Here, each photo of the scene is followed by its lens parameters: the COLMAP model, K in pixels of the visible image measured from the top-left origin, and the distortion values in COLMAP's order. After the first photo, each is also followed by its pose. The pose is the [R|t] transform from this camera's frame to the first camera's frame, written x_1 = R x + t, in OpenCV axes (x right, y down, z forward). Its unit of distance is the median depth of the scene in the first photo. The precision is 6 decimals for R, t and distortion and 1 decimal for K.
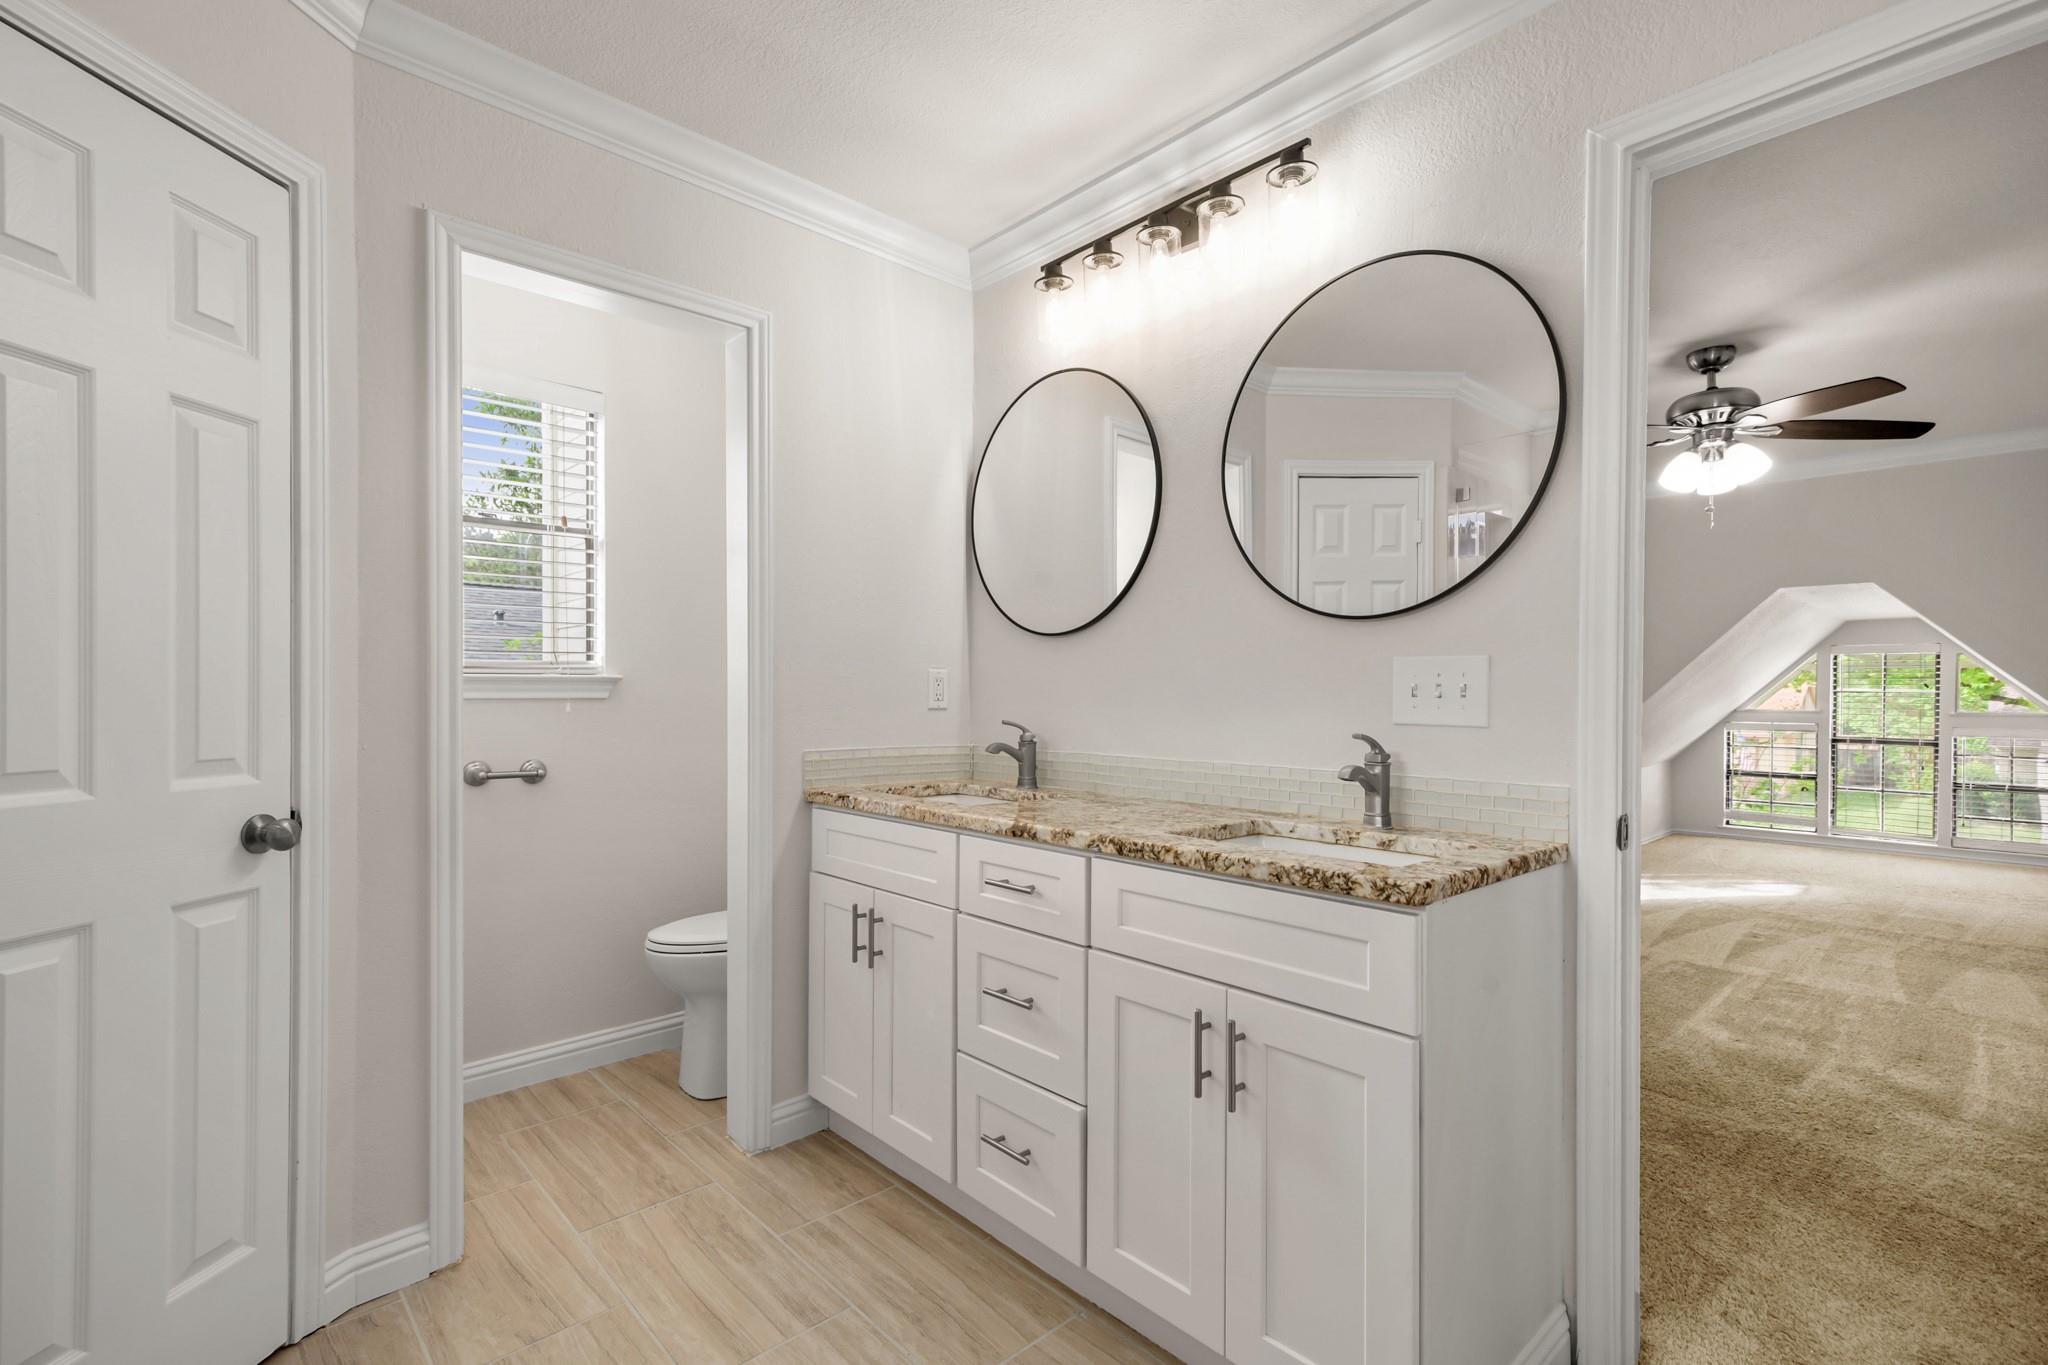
lens RADIAL K [[934.2, 0, 1021.9], [0, 934.2, 688.0], [0, 0, 1]] dist [0.012943, -0.000761]
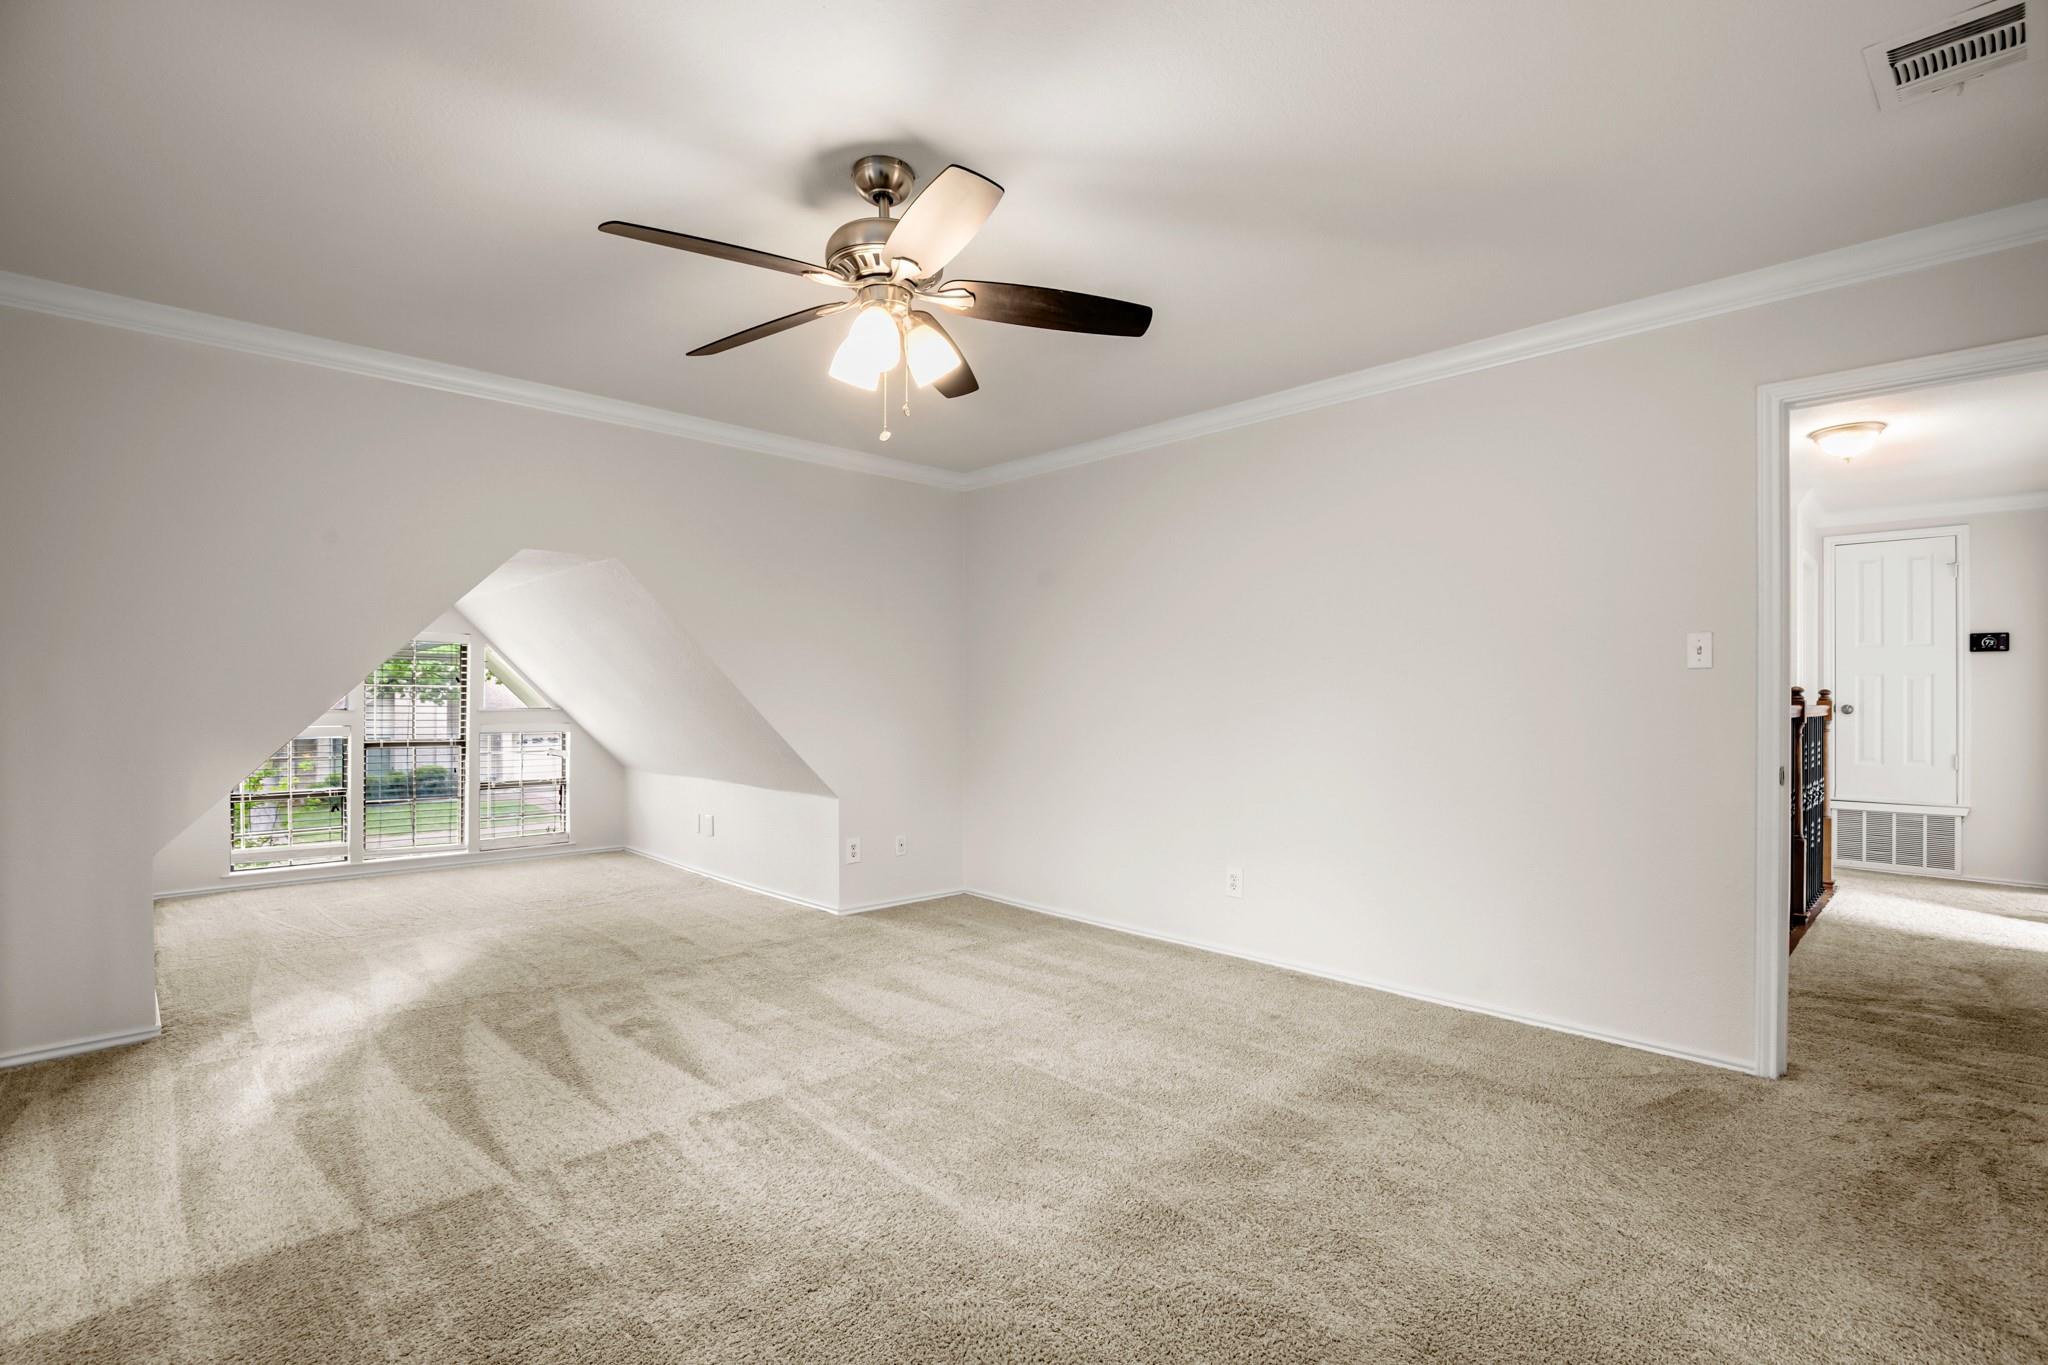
lens RADIAL K [[934.2, 0, 1025.1], [0, 934.2, 683.8], [0, 0, 1]] dist [0.012943, -0.000761]
pose [[-0.011129, 0.009294, 0.999895, 0.059188], [-0.012366, 0.999879, -0.009431, 0.004984], [-0.999862, -0.012470, -0.011013, 0.661661]]
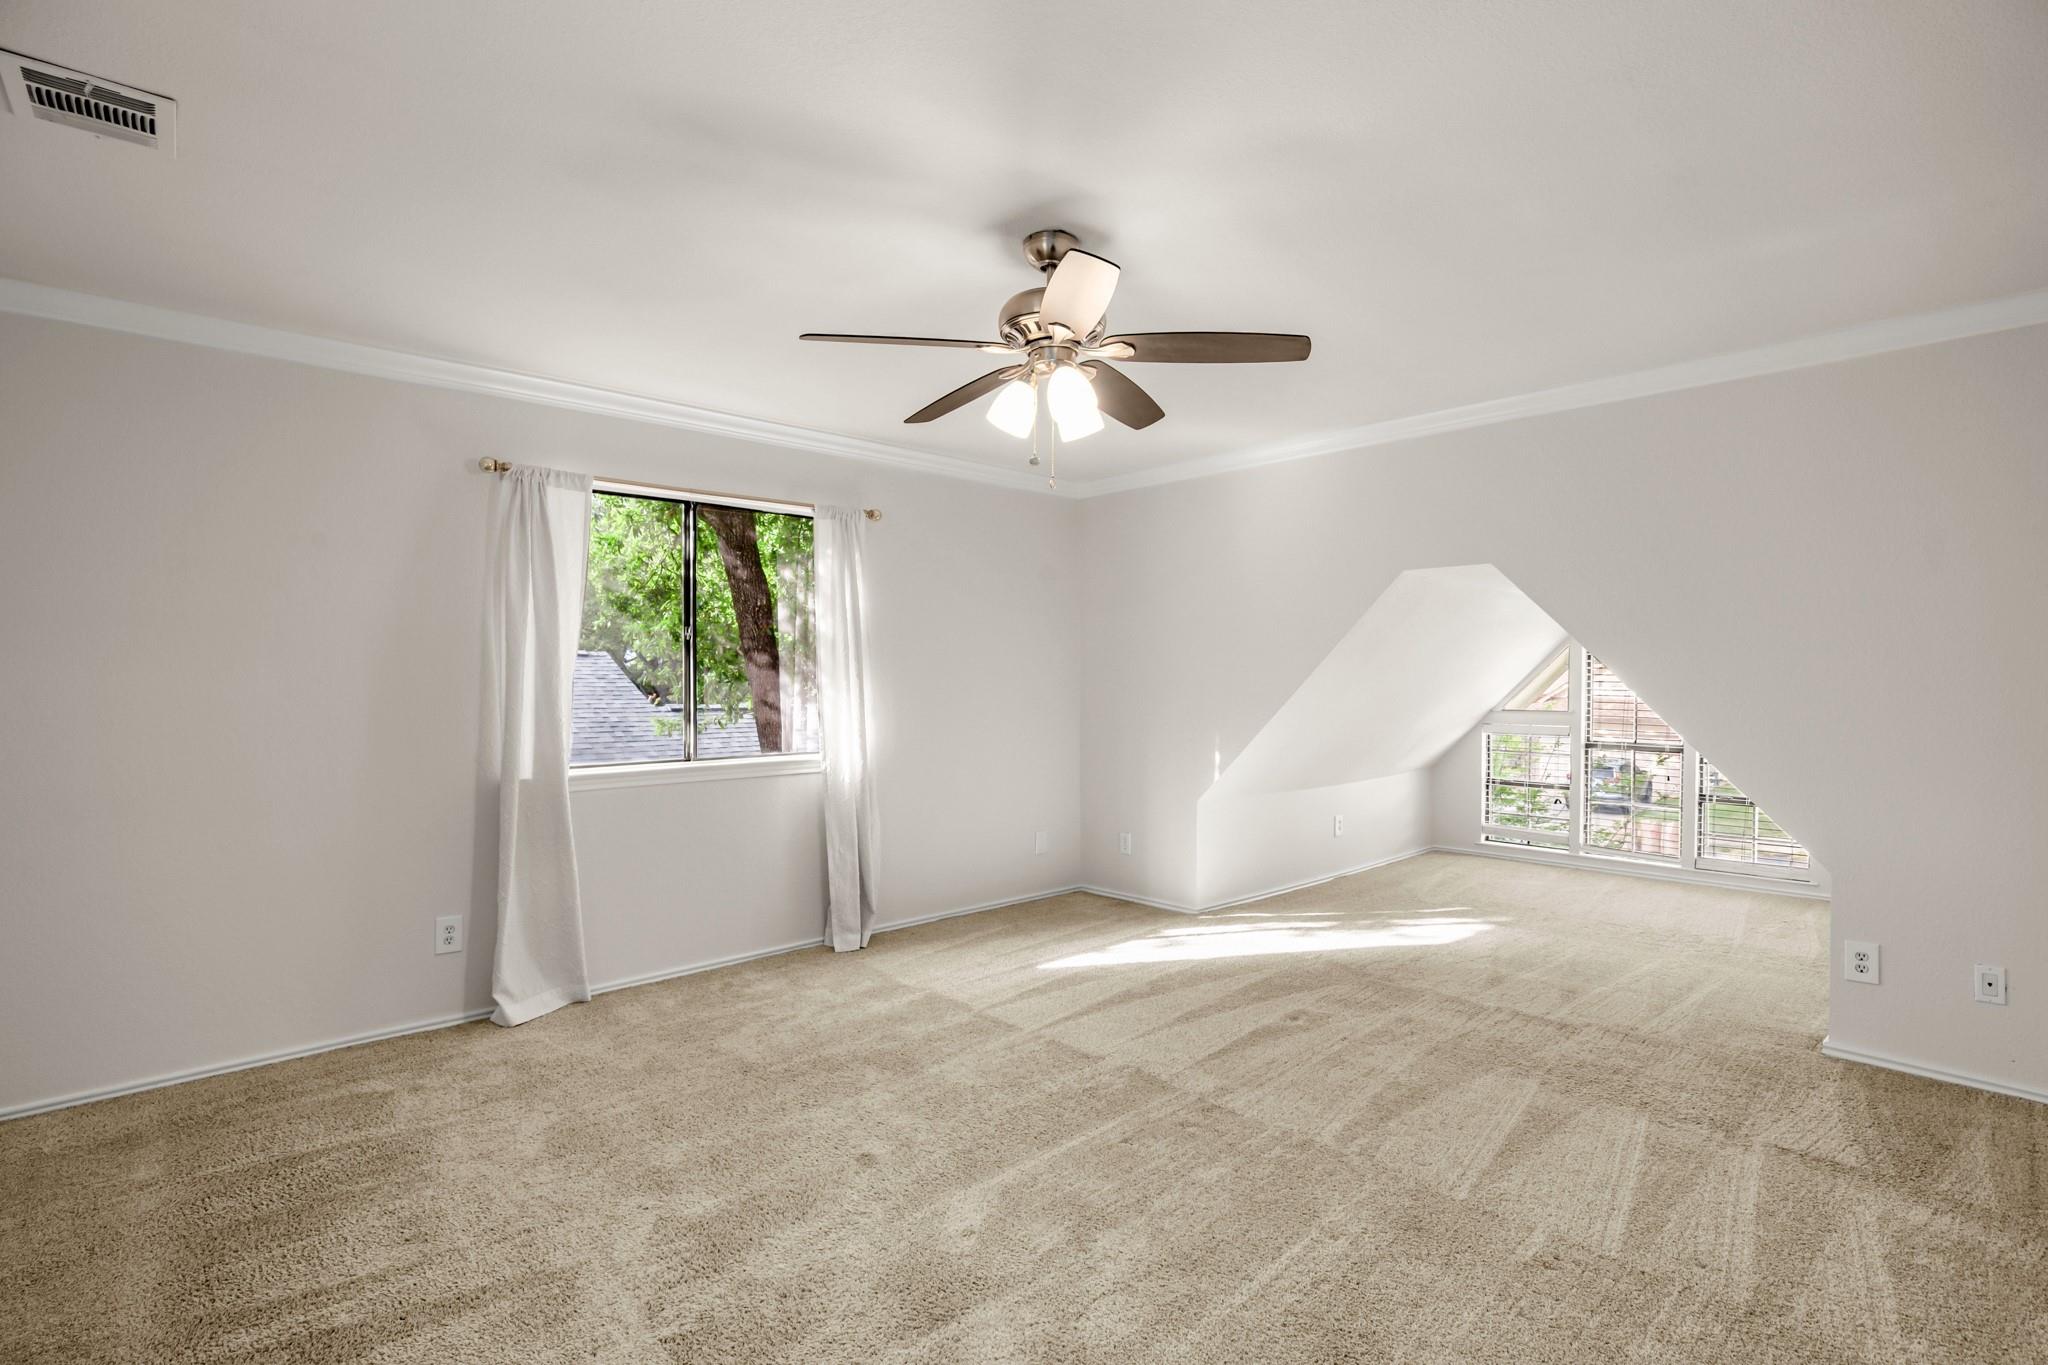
lens RADIAL K [[934.2, 0, 1041.3], [0, 934.2, 705.1], [0, 0, 1]] dist [0.012943, -0.000761]
pose [[0.999784, -0.014724, 0.014648, 0.518334], [0.014310, 0.999506, 0.027979, -0.020248], [-0.015053, -0.027763, 0.999501, 0.209321]]
